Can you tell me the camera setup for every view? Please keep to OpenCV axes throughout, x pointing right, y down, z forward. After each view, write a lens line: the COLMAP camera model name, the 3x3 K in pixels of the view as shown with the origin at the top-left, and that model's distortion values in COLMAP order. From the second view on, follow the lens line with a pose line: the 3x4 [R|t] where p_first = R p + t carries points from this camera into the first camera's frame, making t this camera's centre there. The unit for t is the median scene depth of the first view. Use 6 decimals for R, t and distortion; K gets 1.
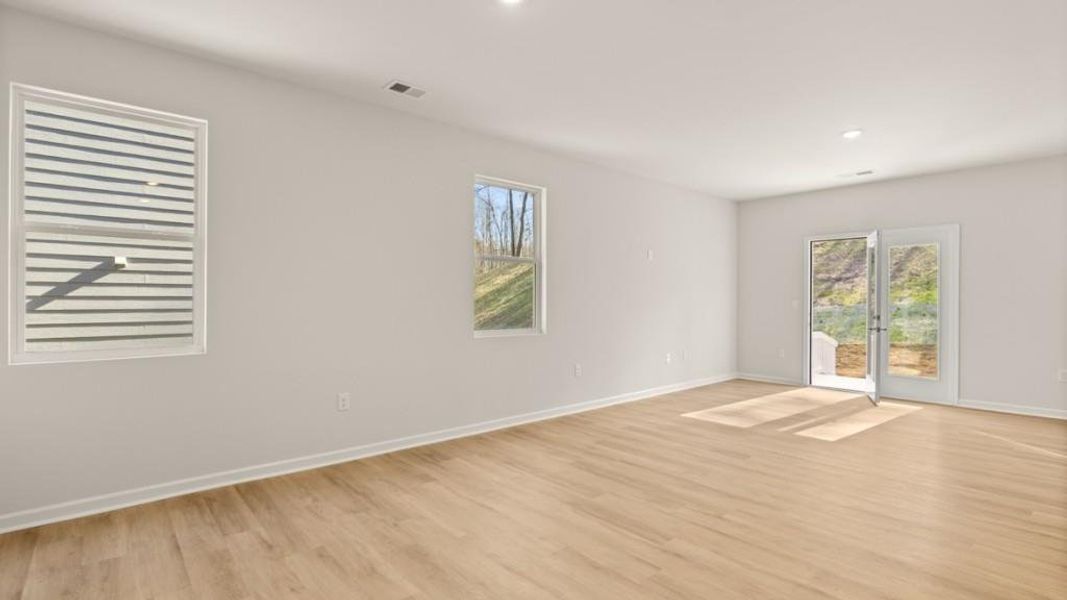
lens RADIAL K [[502.1, 0, 533.5], [0, 502.1, 300.0], [0, 0, 1]] dist [-0.000101, 0.000064]
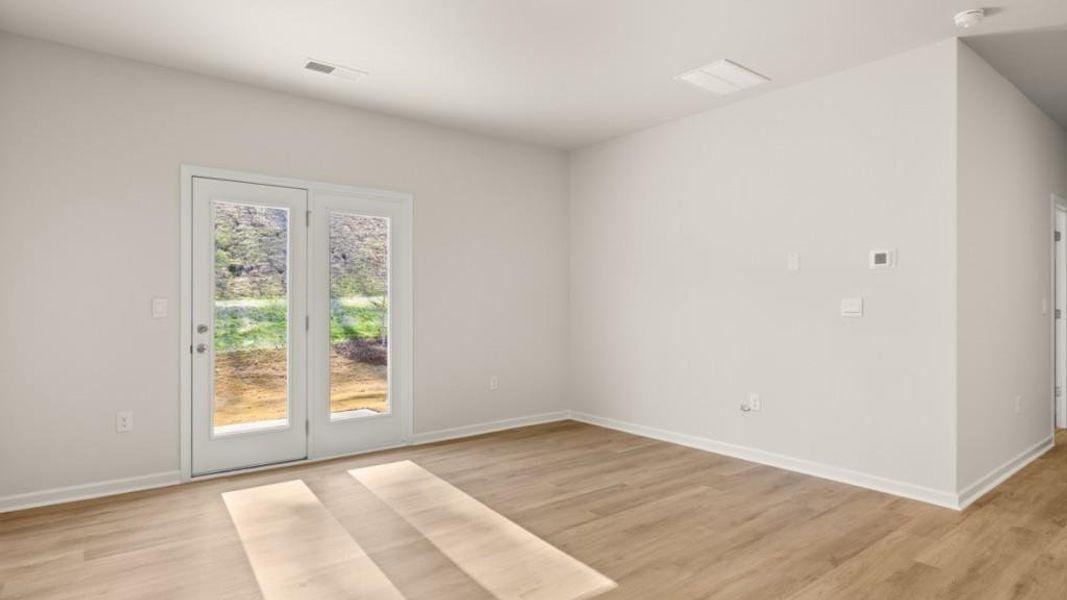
lens RADIAL K [[583.4, 0, 529.7], [0, 583.4, 301.4], [0, 0, 1]] dist [-0.002943, -0.000346]
pose [[0.049521, -0.003029, 0.998768, 0.028096], [0.000869, 0.999995, 0.002989, 0.000576], [-0.998773, 0.000720, 0.049523, 1.206540]]
